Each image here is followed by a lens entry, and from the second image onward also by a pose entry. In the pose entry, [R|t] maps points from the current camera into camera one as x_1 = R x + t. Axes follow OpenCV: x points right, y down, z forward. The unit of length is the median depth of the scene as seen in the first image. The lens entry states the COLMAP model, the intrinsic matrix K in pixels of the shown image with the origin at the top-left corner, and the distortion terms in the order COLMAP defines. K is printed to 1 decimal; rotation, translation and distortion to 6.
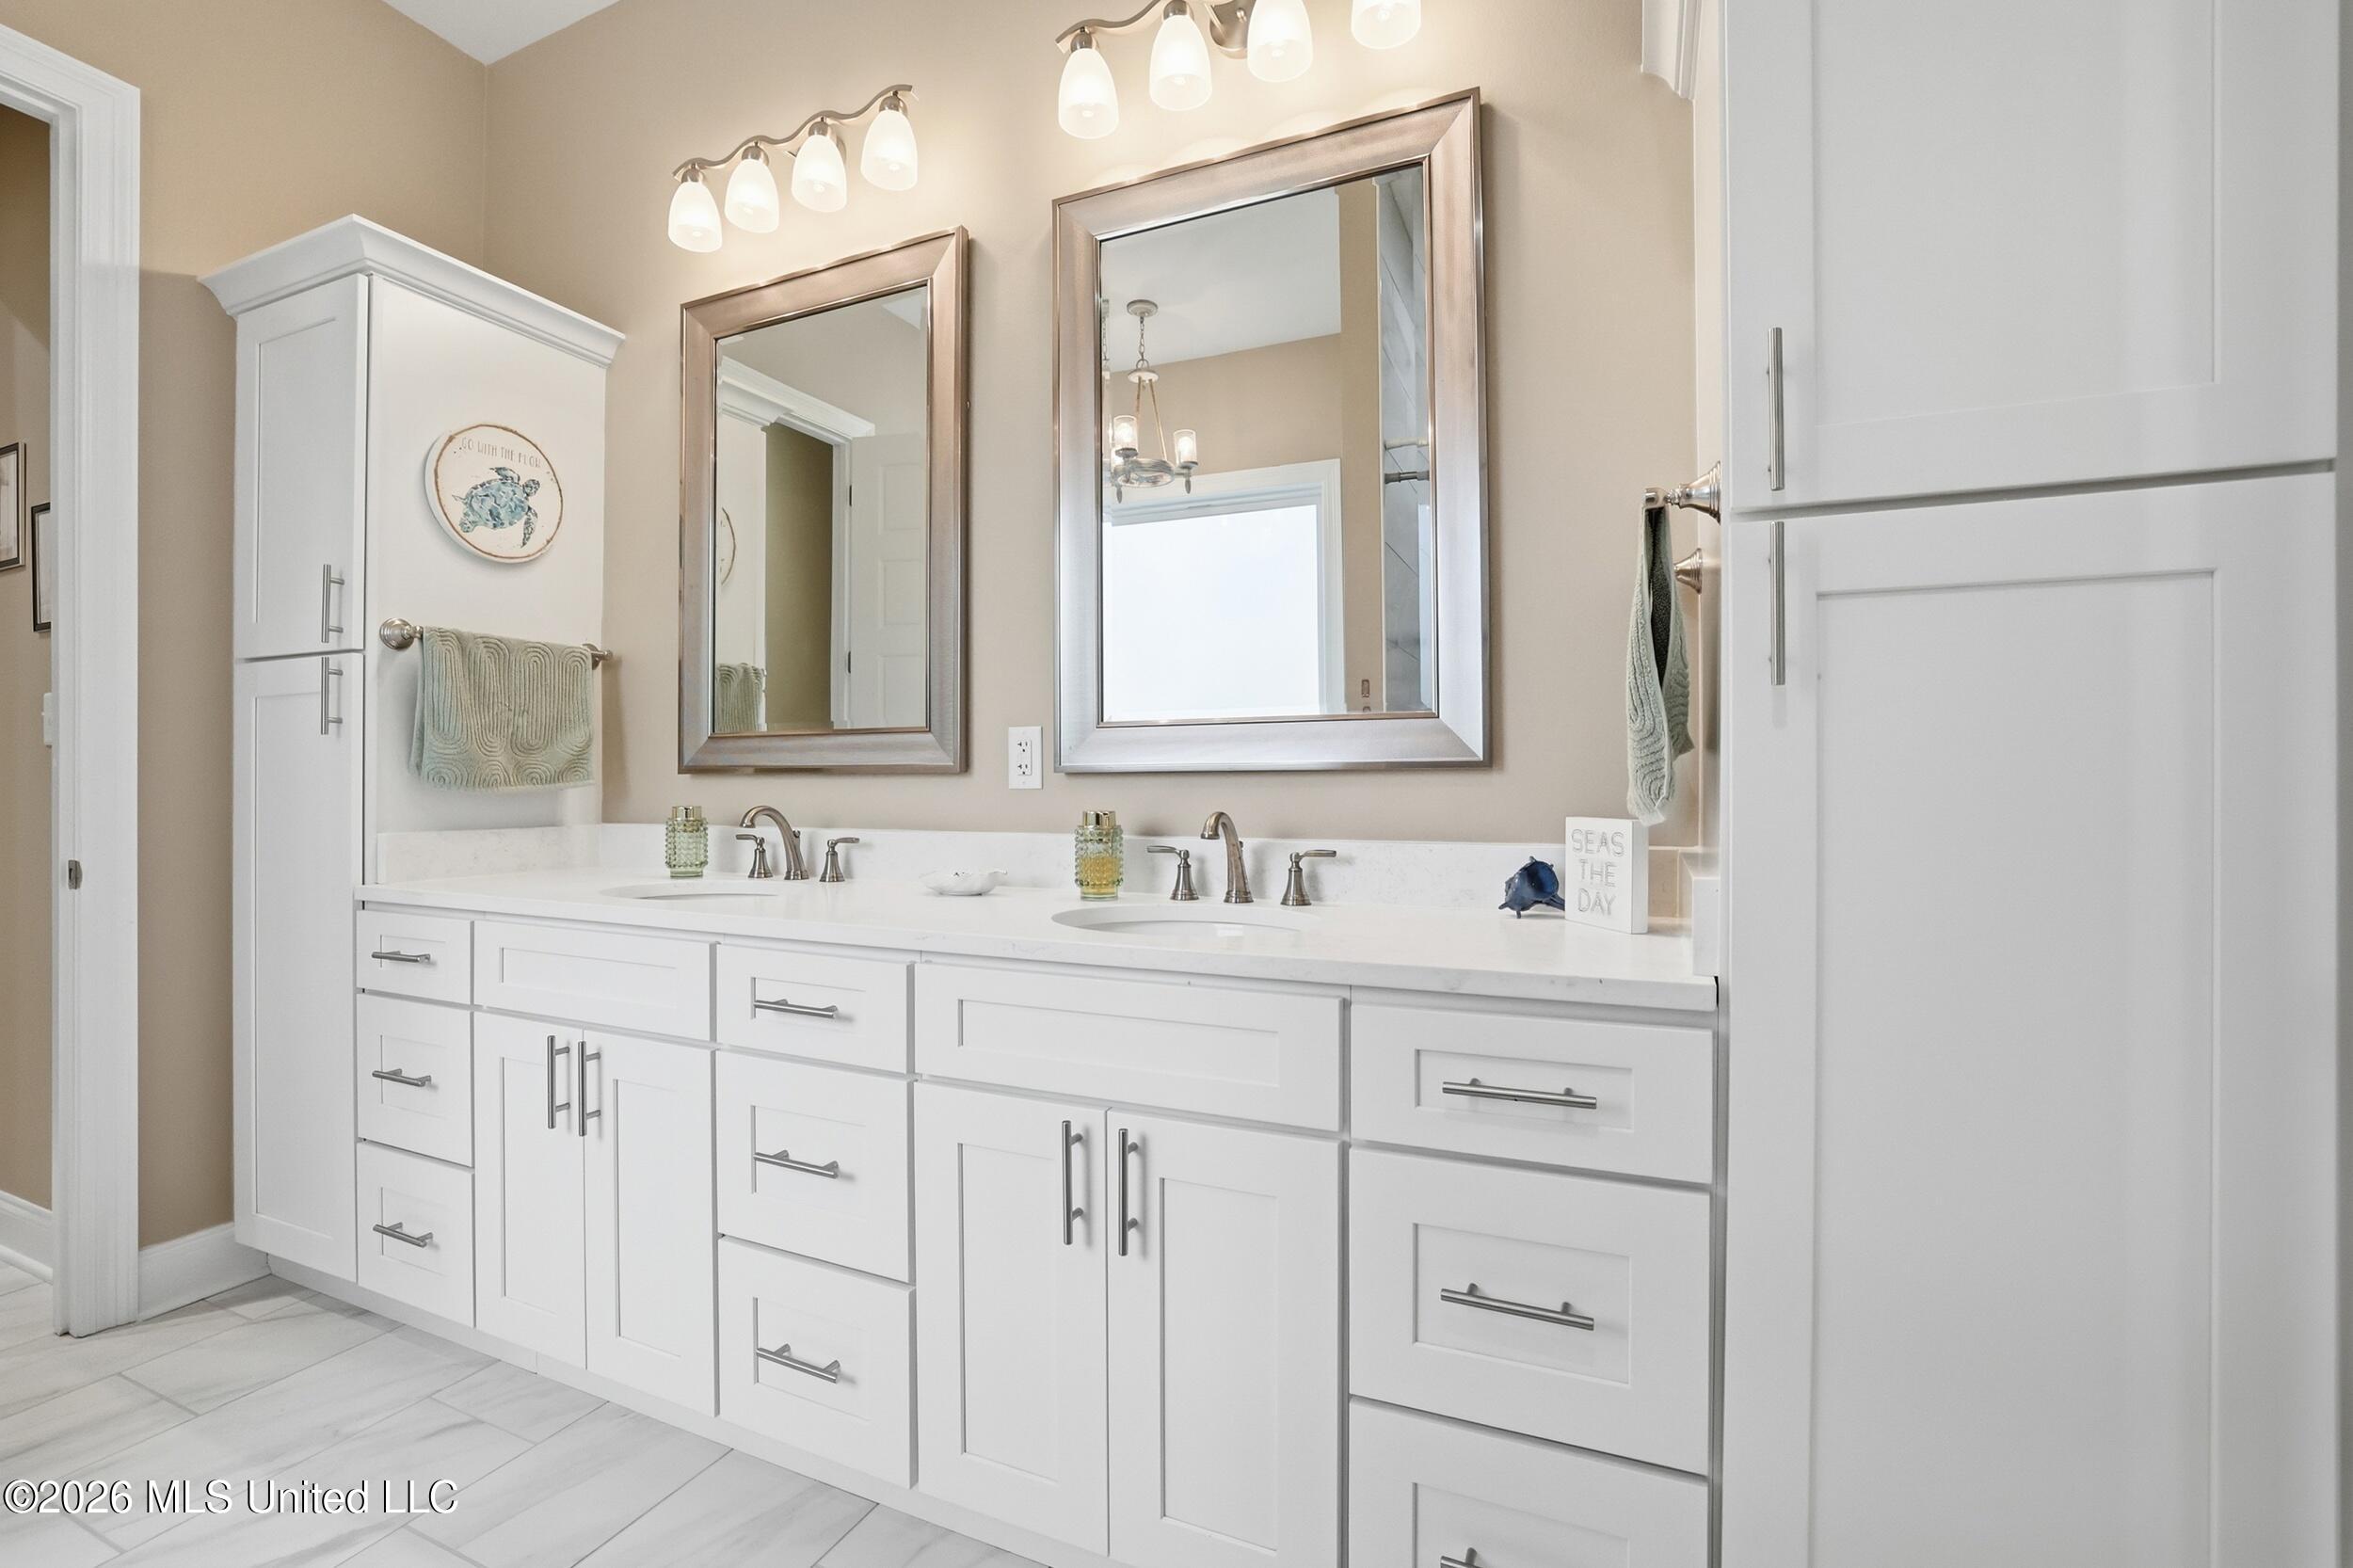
lens RADIAL K [[1011.1, 0, 1168.5], [0, 1011.1, 767.6], [0, 0, 1]] dist [-0.050567, 0.017064]
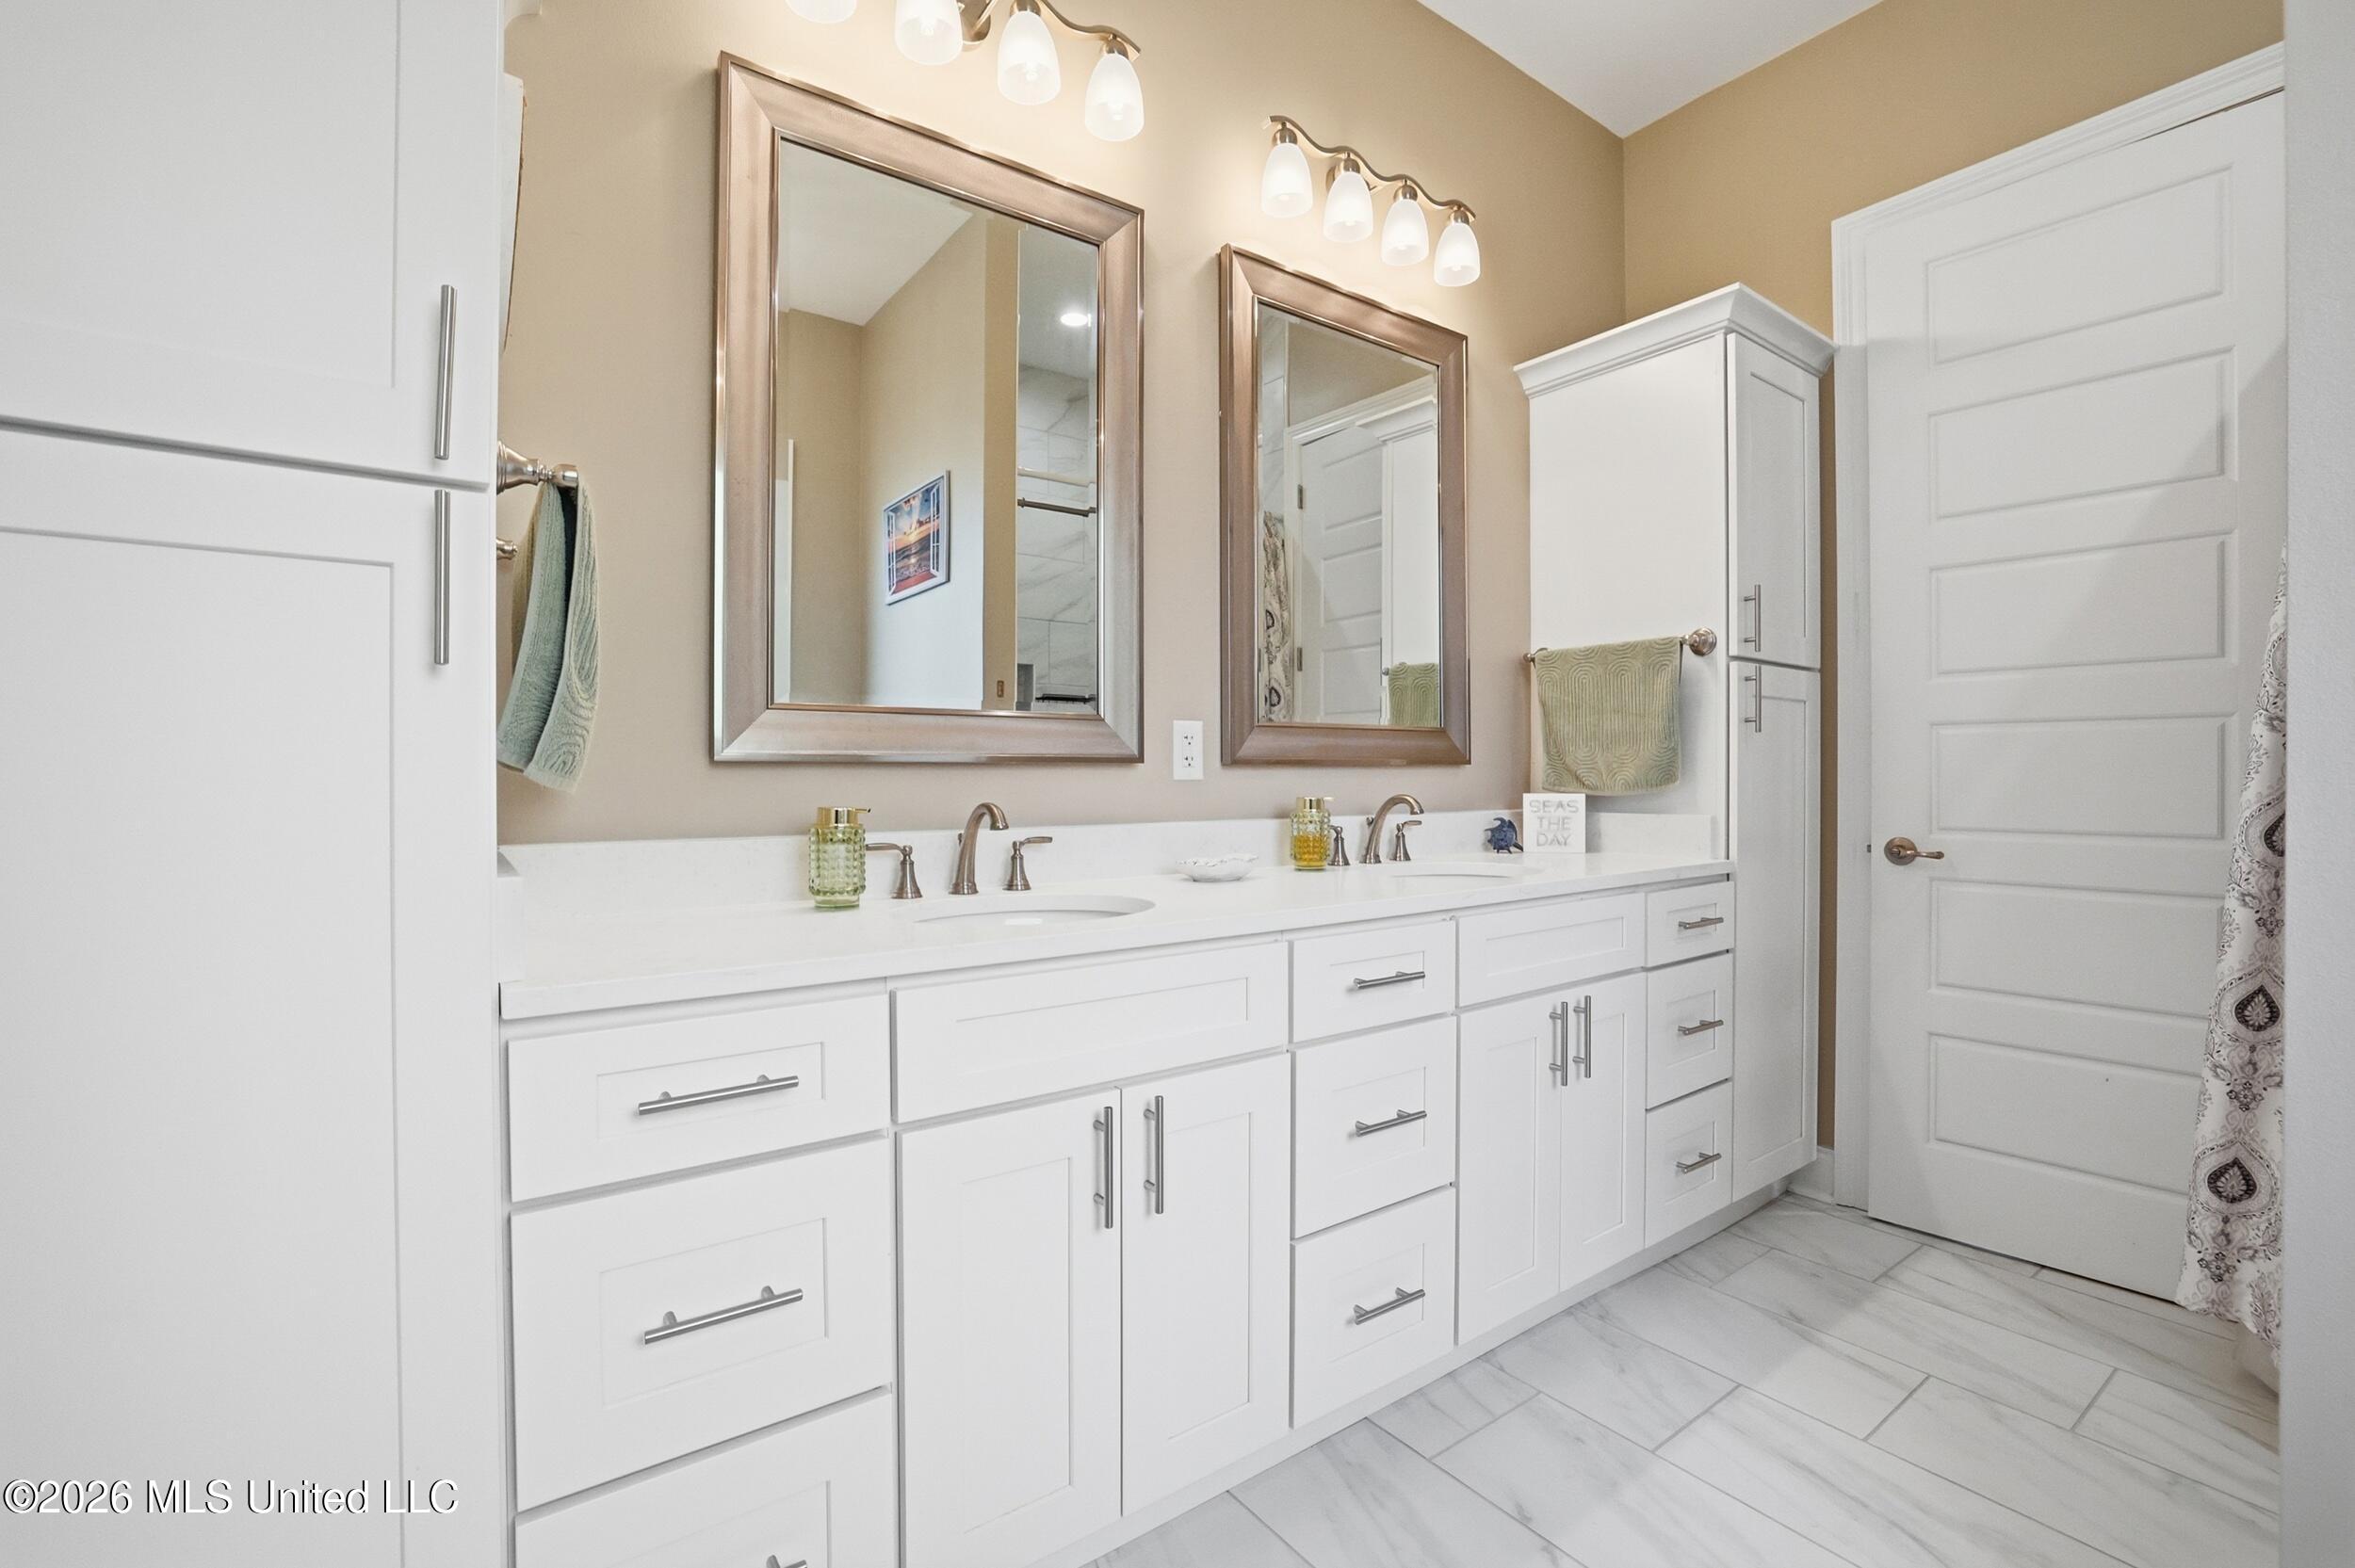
lens RADIAL K [[1027.9, 0, 1162.1], [0, 1027.9, 760.7], [0, 0, 1]] dist [-0.048253, 0.019073]
pose [[0.498456, 0.013658, 0.866808, -0.991136], [-0.012812, 0.999883, -0.008387, 0.009723], [-0.866821, -0.006924, 0.498572, 0.445859]]
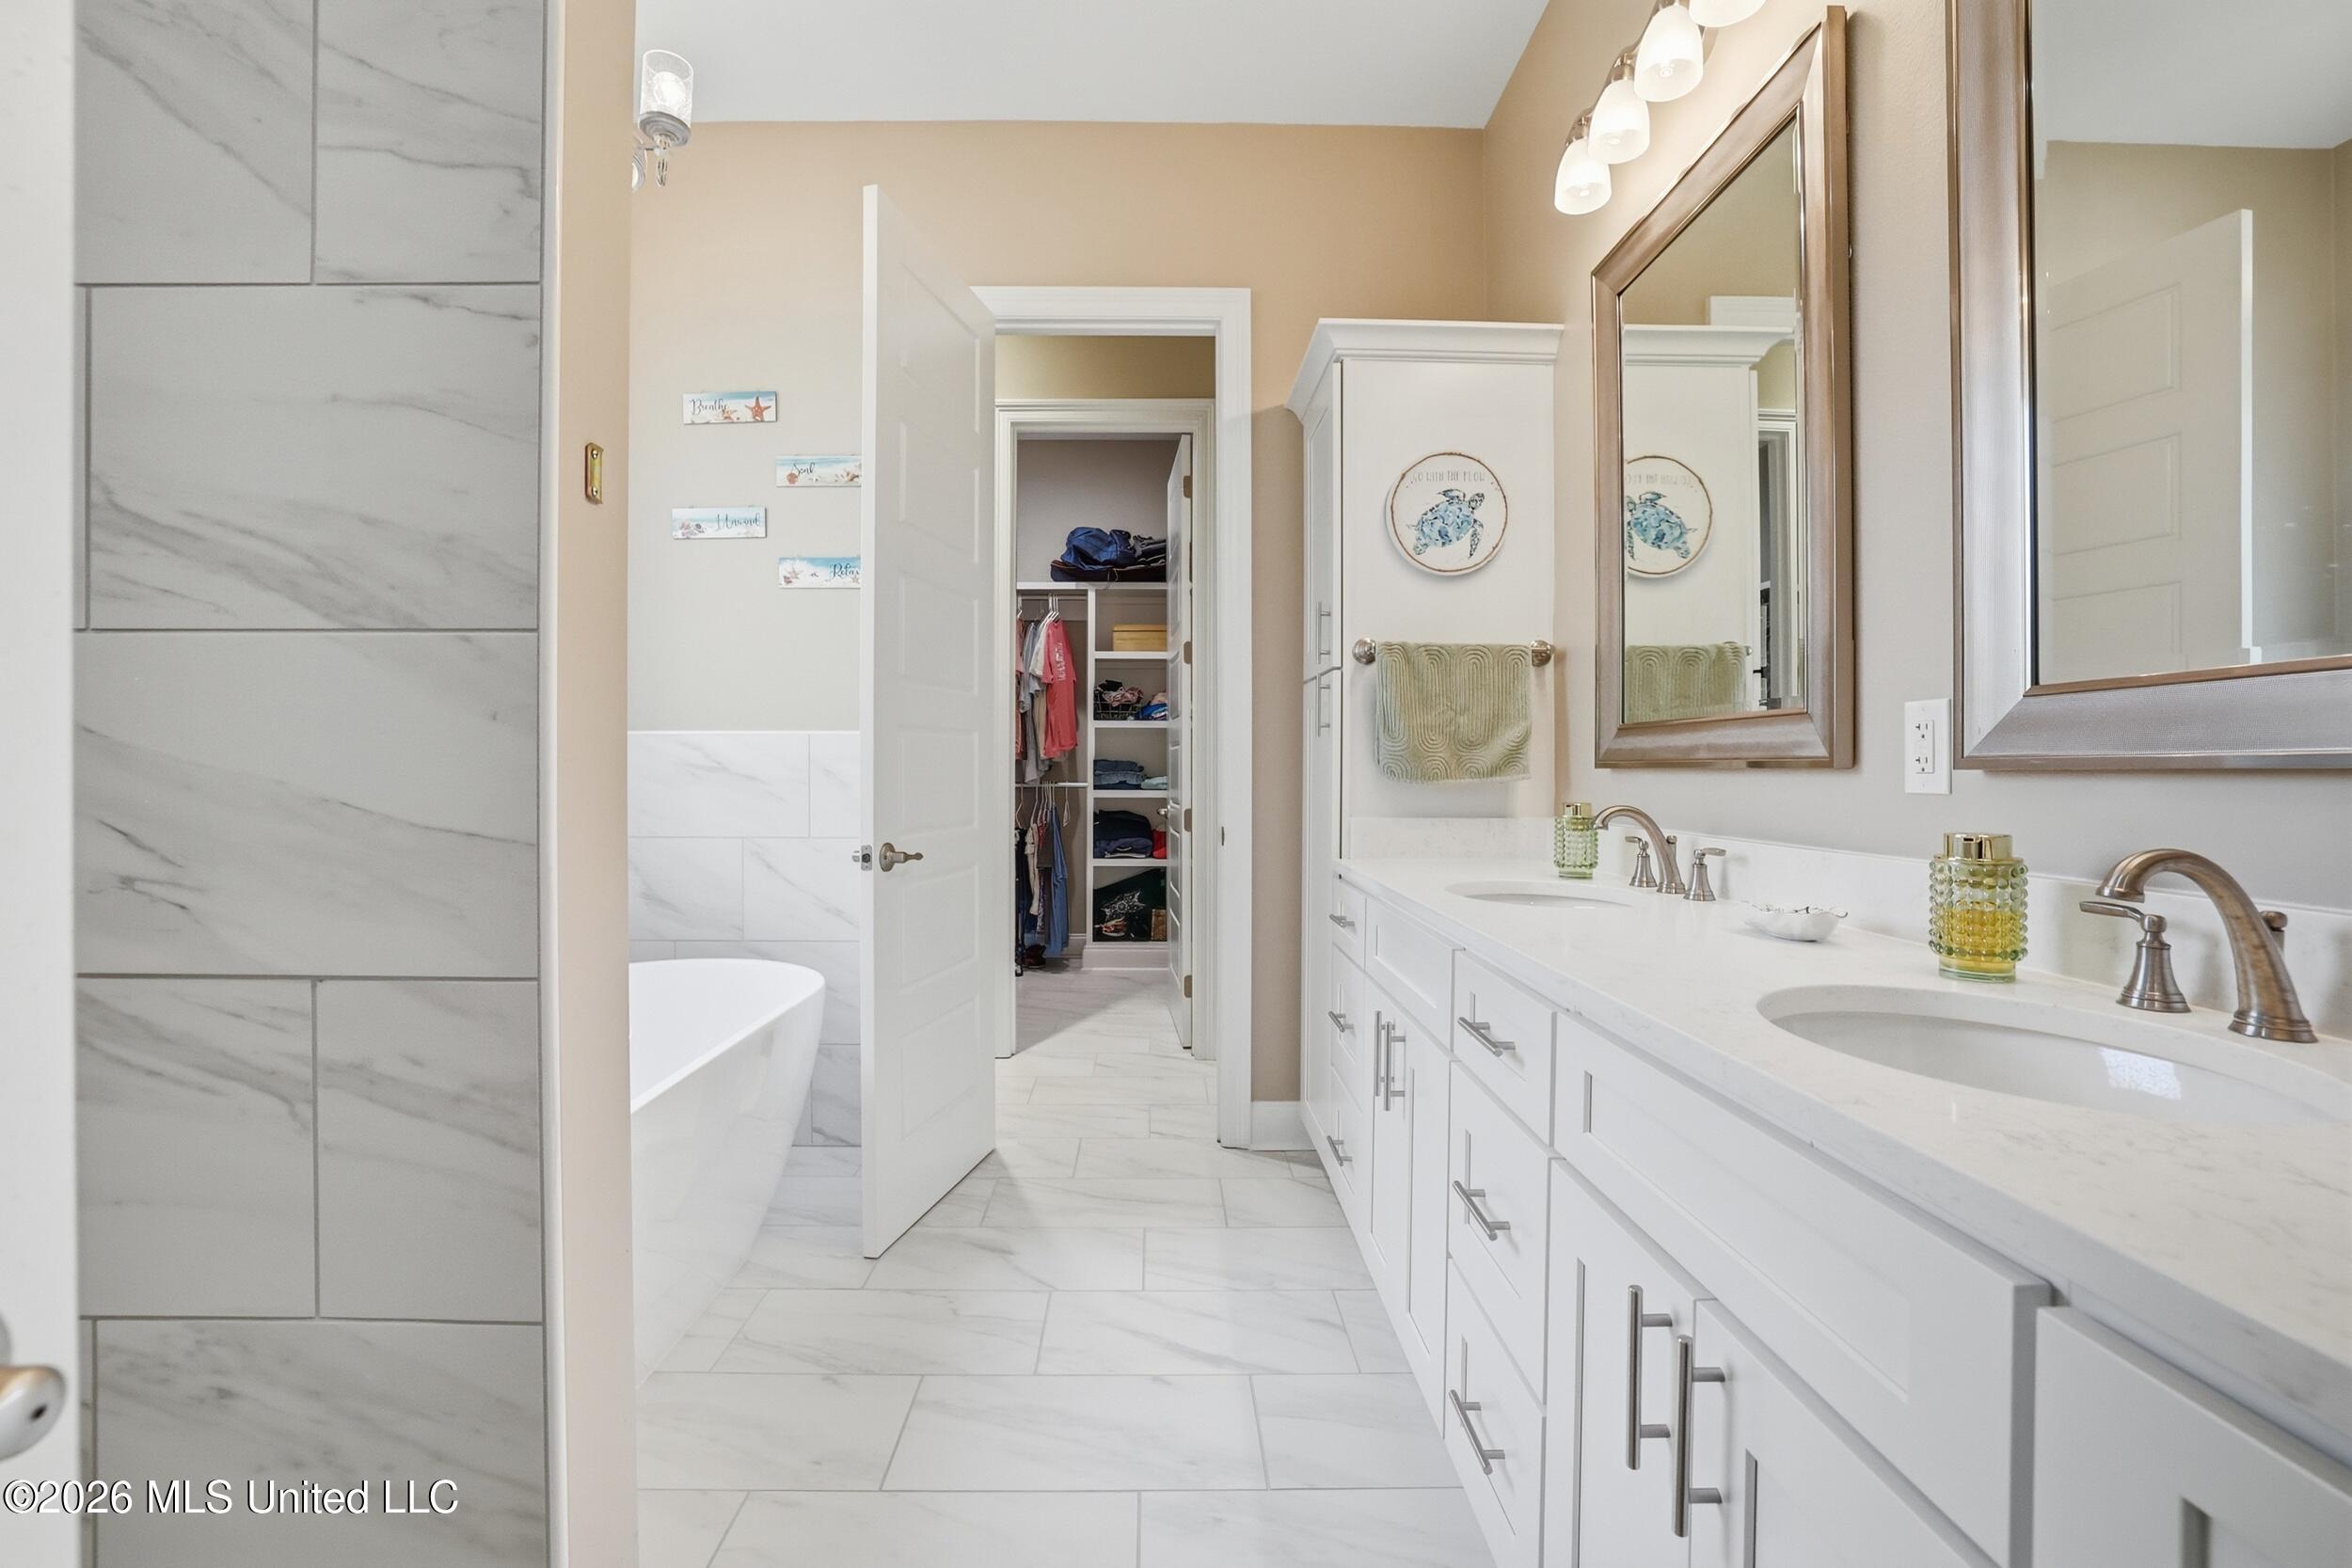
lens RADIAL K [[1010.6, 0, 1168.0], [0, 1010.6, 767.6], [0, 0, 1]] dist [-0.050567, 0.017064]
pose [[0.427591, 0.002500, -0.903969, 0.210702], [0.005910, 0.999967, 0.005561, -0.002473], [0.903953, -0.007720, 0.427562, 0.249052]]
